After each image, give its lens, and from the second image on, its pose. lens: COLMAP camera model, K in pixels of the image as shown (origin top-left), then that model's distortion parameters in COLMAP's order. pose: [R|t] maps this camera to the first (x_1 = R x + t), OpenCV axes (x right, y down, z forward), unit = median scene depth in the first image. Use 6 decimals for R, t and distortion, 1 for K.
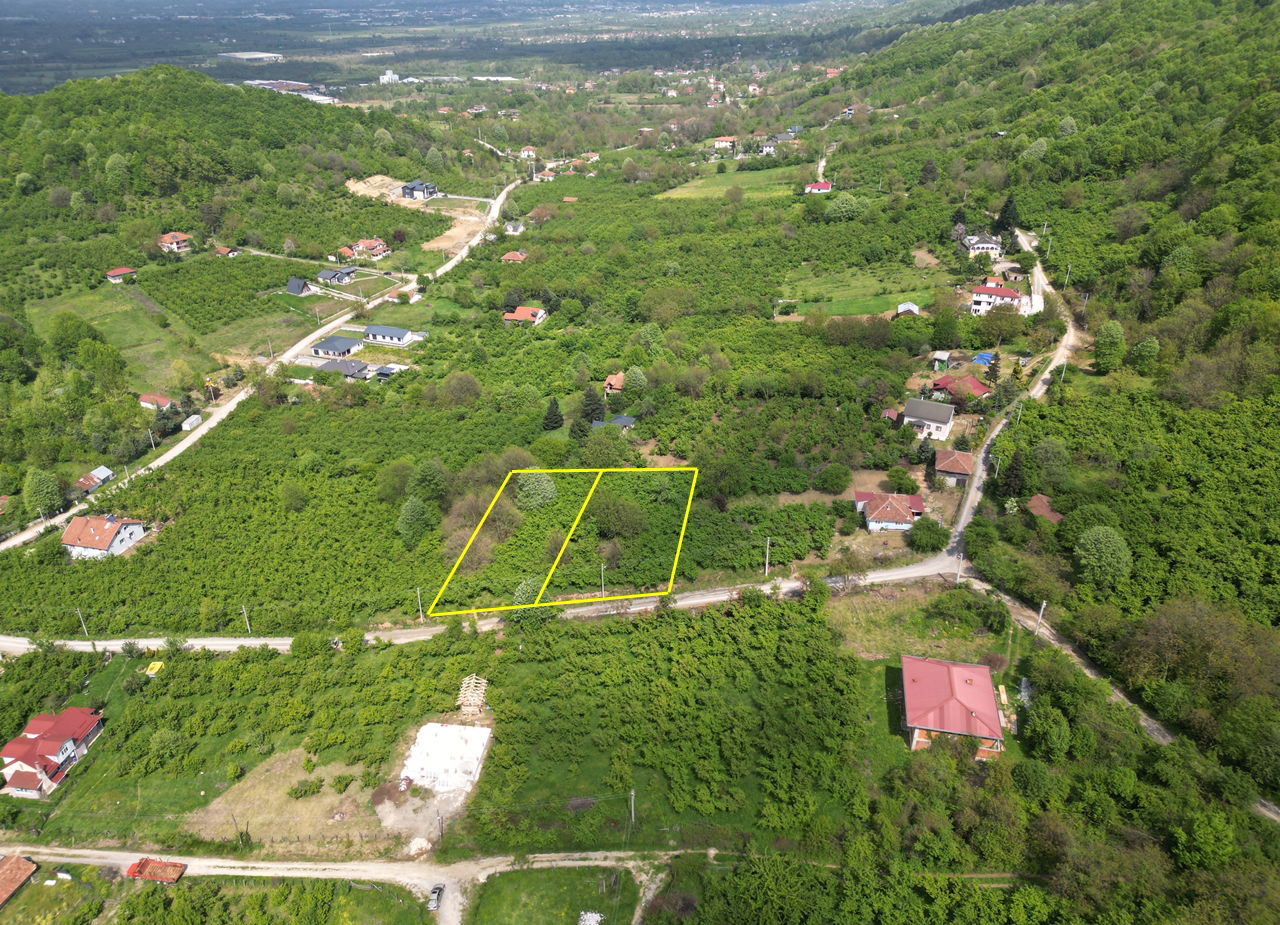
lens RADIAL K [[888.8, 0, 636.1], [0, 888.8, 449.8], [0, 0, 1]] dist [0.074356, -0.069564]
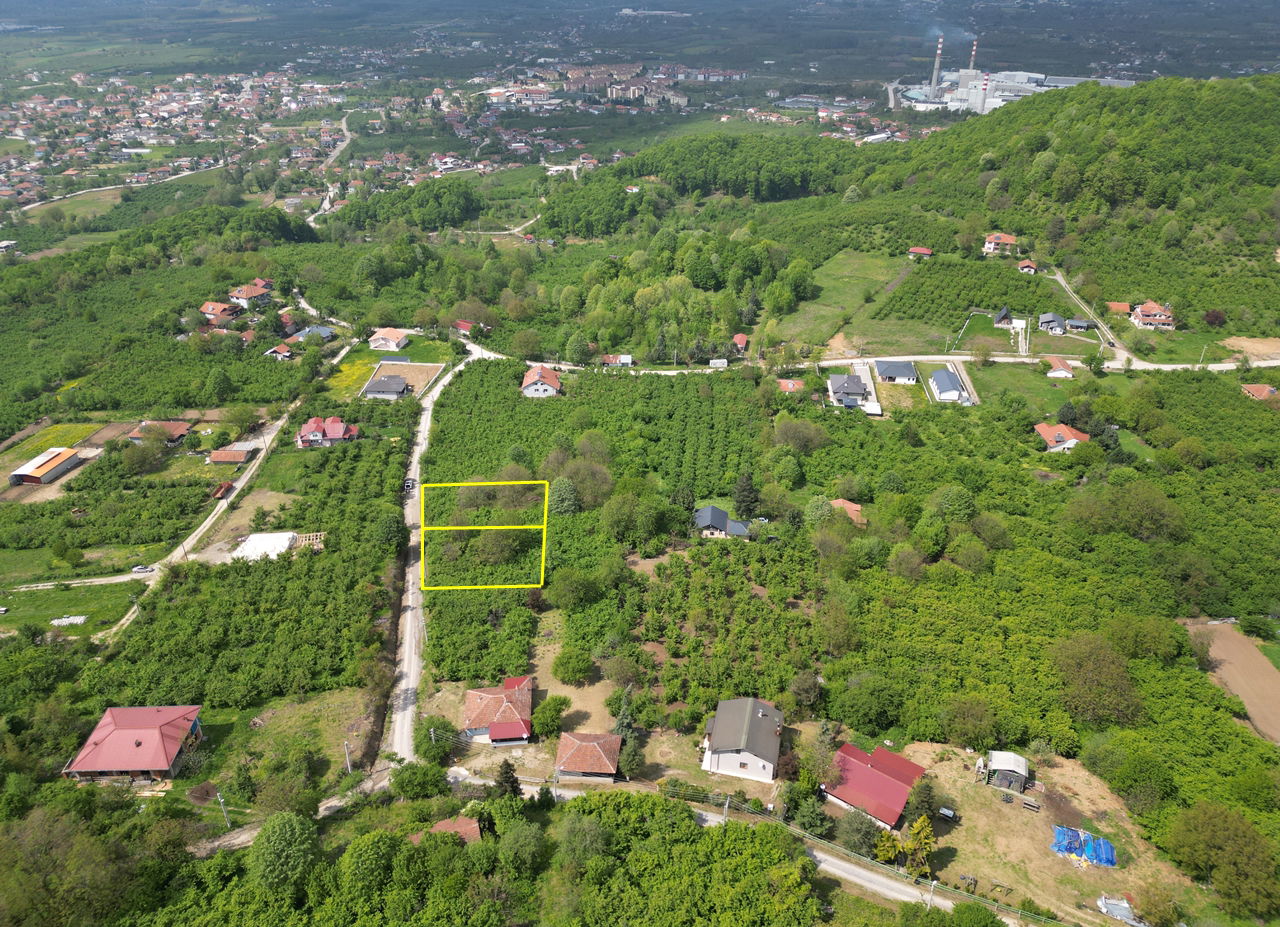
lens RADIAL K [[888.8, 0, 635.5], [0, 888.8, 448.0], [0, 0, 1]] dist [0.074356, -0.069564]
pose [[0.229093, 0.478399, -0.847733, 0.510868], [-0.455355, 0.822399, 0.341046, -0.268320], [0.860330, 0.307888, 0.406247, 0.401093]]
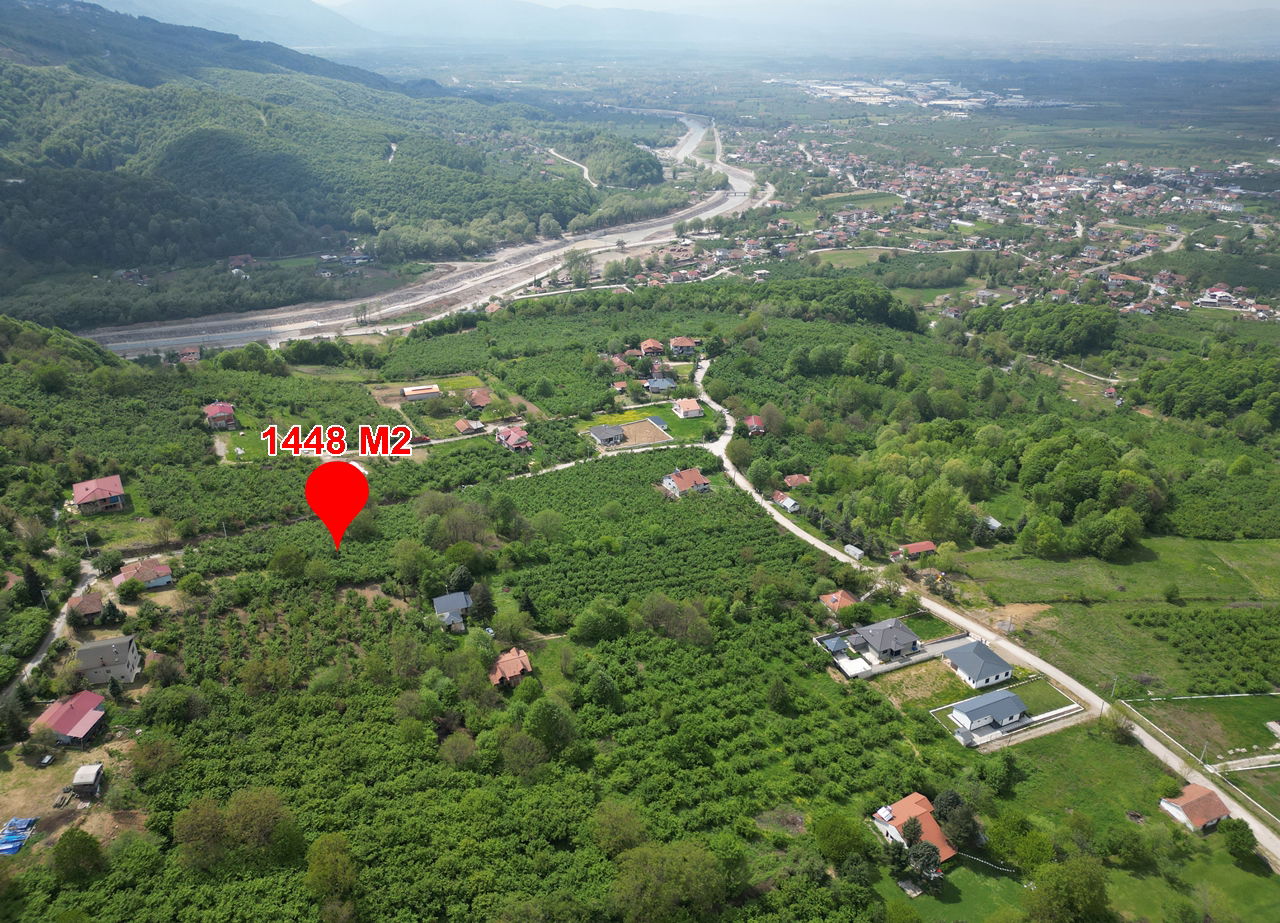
lens RADIAL K [[888.8, 0, 638.6], [0, 888.8, 443.8], [0, 0, 1]] dist [0.074356, -0.069564]
pose [[-0.718666, 0.295356, -0.629511, 0.309799], [-0.330039, 0.651953, 0.682665, -0.698646], [0.612041, 0.698371, -0.371057, 1.039817]]
